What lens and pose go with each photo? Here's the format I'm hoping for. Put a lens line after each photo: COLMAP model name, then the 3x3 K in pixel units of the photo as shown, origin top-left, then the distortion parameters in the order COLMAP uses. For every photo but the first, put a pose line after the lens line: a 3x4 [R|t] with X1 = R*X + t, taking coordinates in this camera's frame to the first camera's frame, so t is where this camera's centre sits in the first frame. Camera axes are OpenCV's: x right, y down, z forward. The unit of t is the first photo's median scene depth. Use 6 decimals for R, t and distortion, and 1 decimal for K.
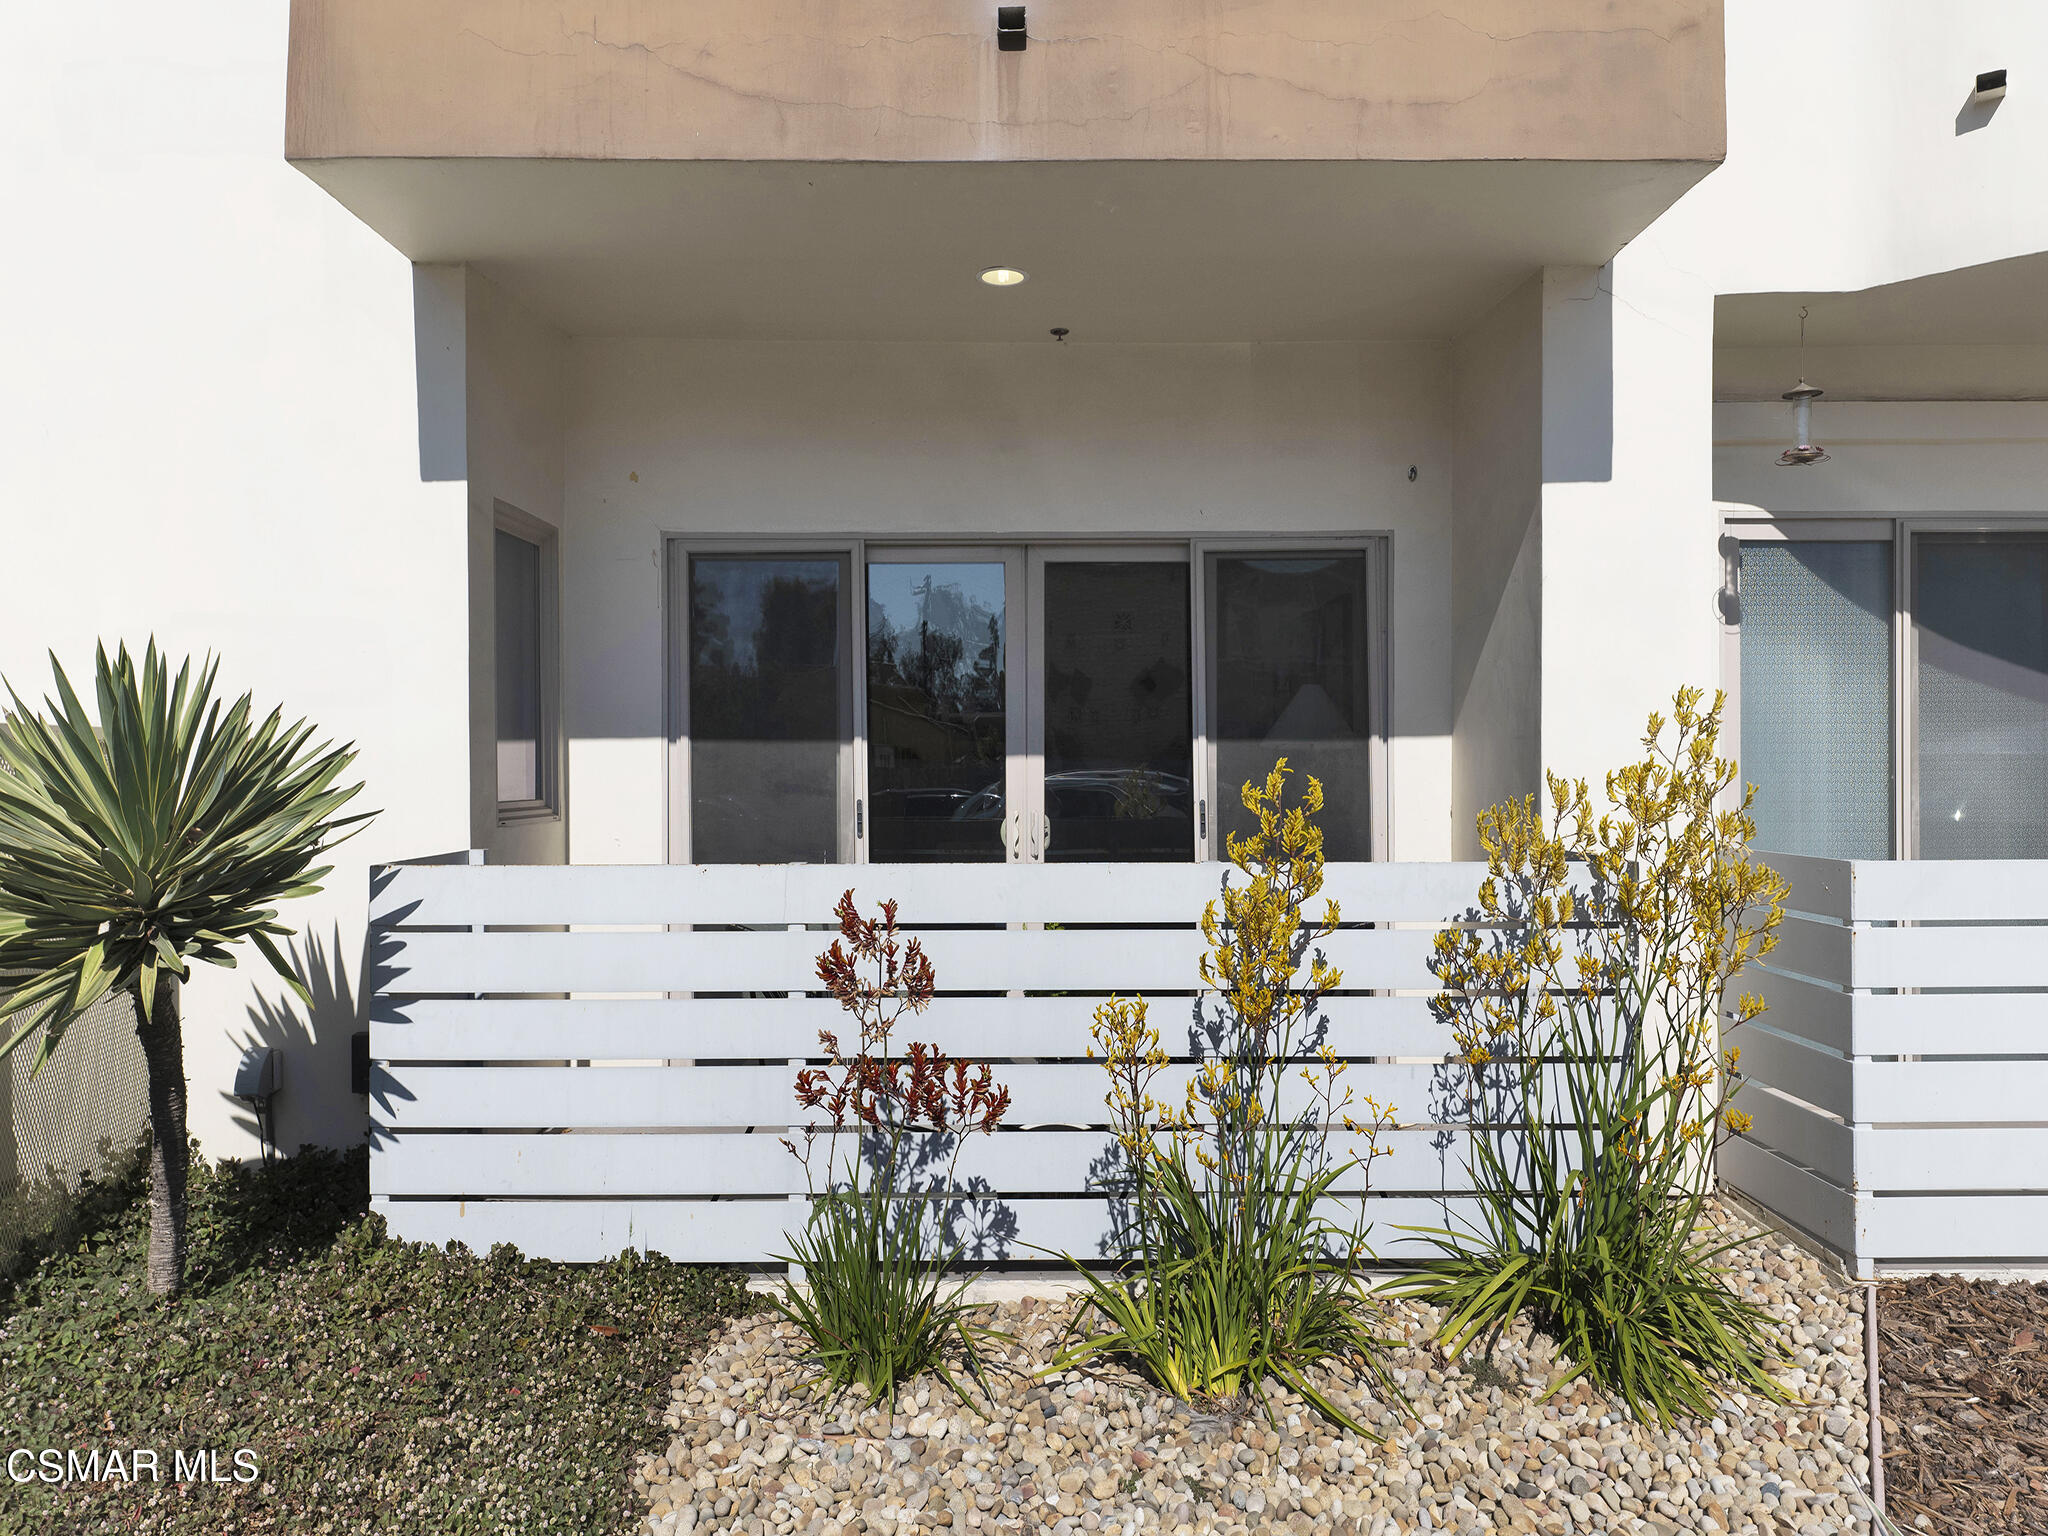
lens RADIAL K [[1458.7, 0, 1022.4], [0, 1458.7, 761.2], [0, 0, 1]] dist [0.000554, 0.000939]
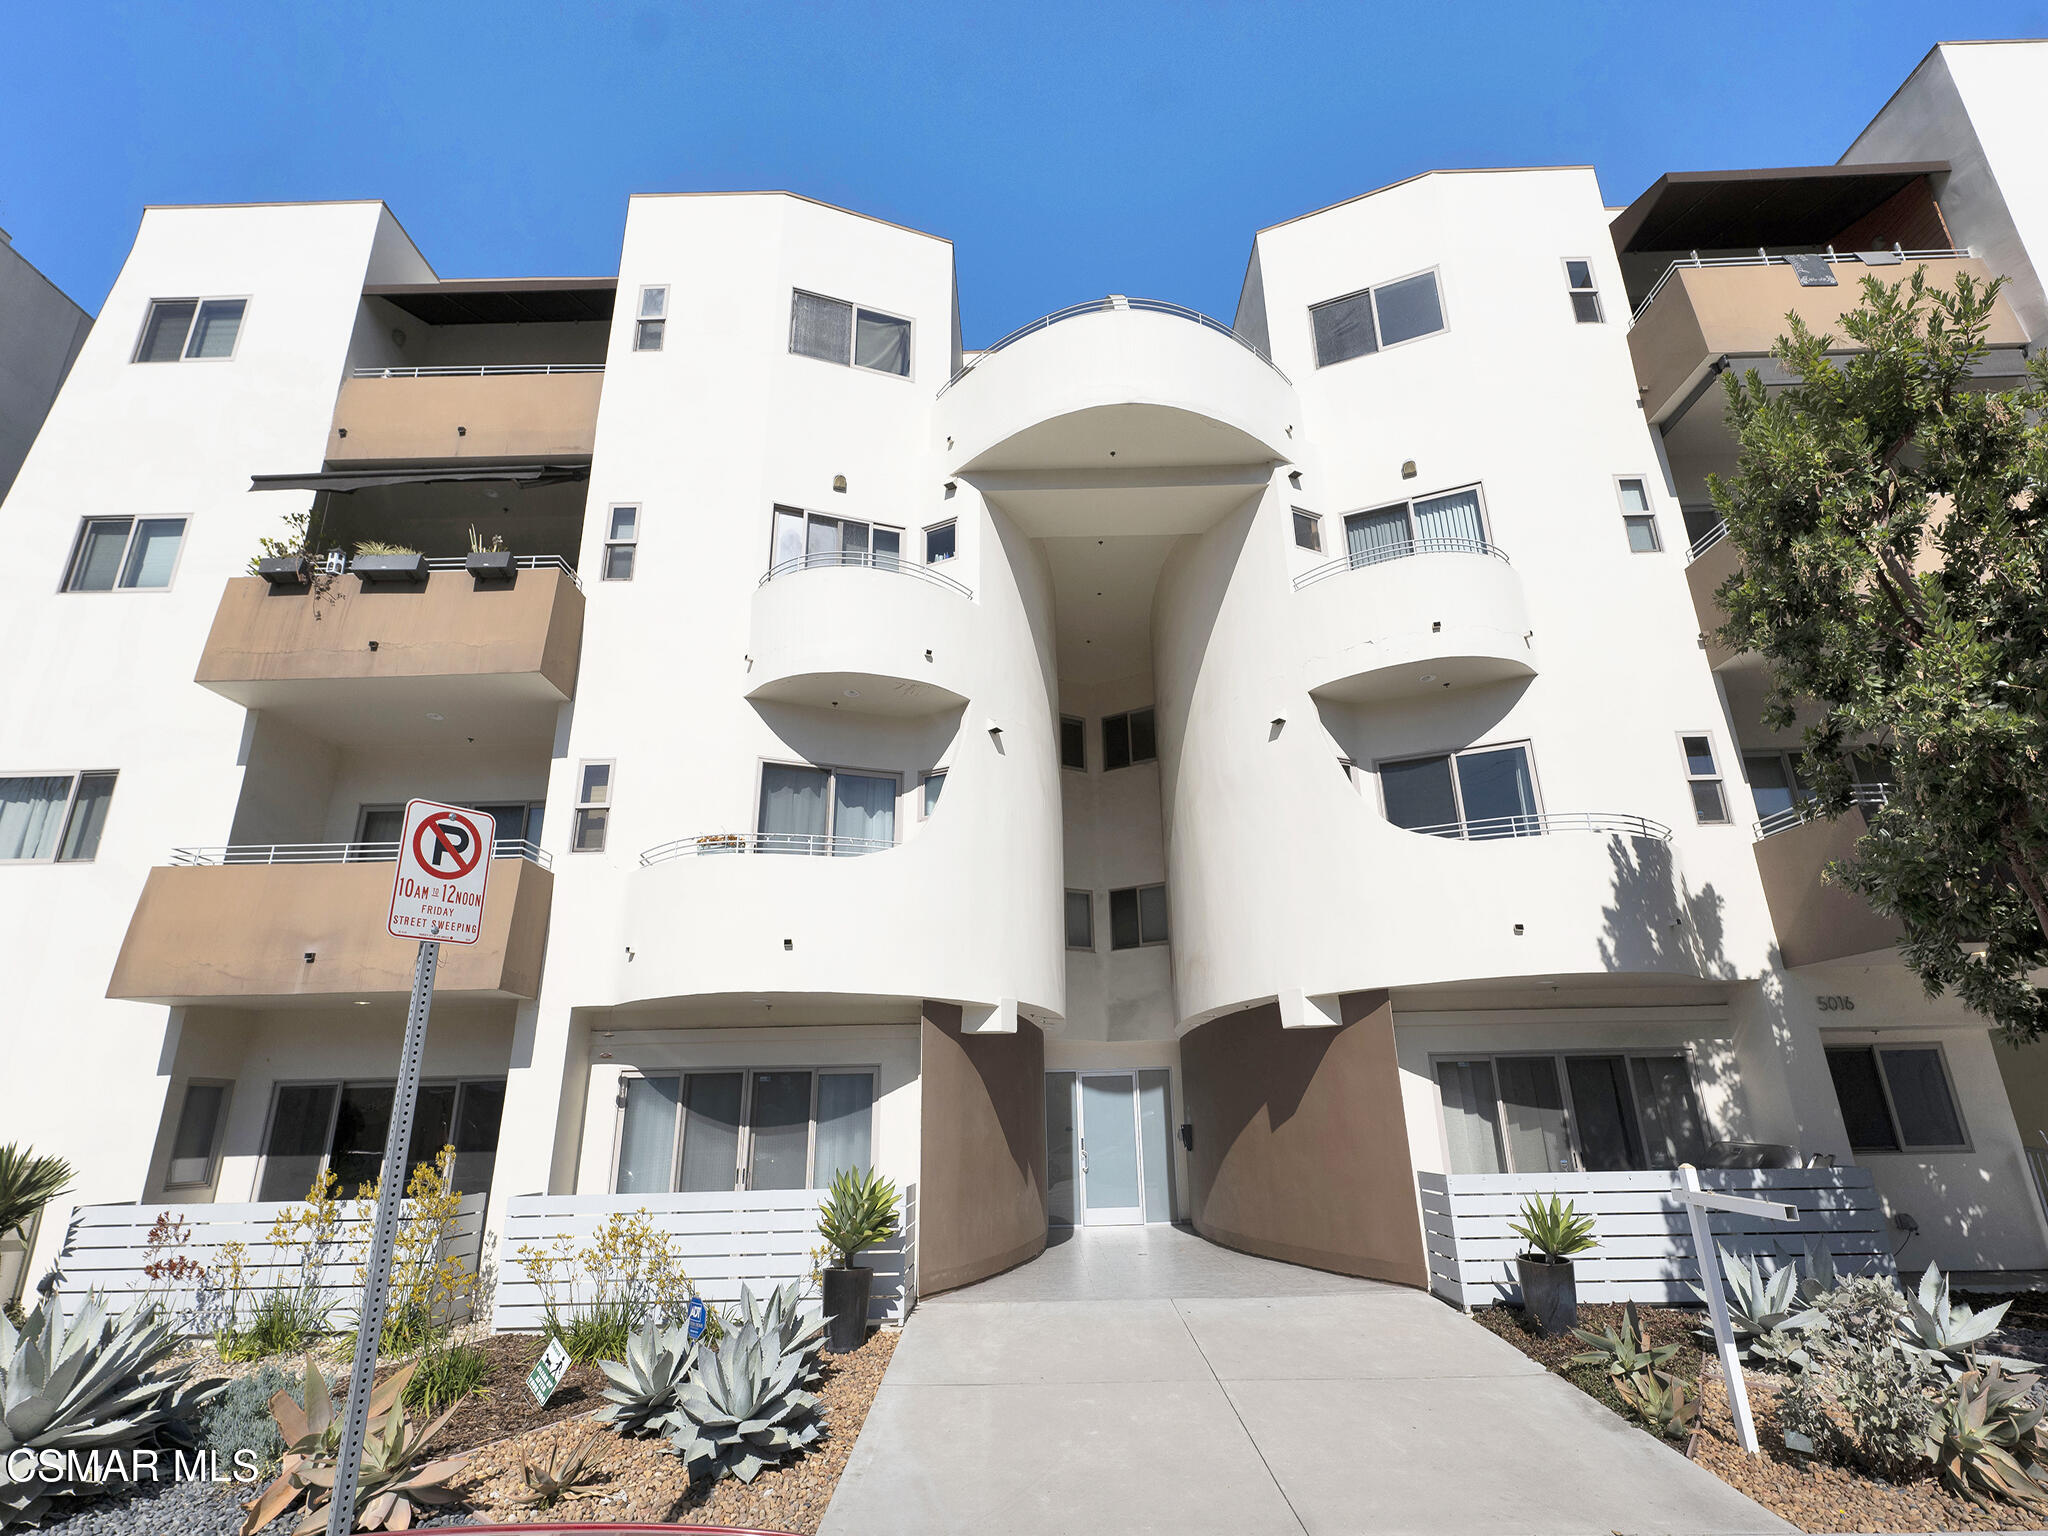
lens RADIAL K [[995.8, 0, 1027.2], [0, 995.8, 774.6], [0, 0, 1]] dist [-0.000534, -0.000585]
pose [[0.999789, -0.020103, -0.004149, 1.524991], [0.017709, 0.946954, -0.320880, -0.082820], [0.010380, 0.320739, 0.947111, -1.265611]]
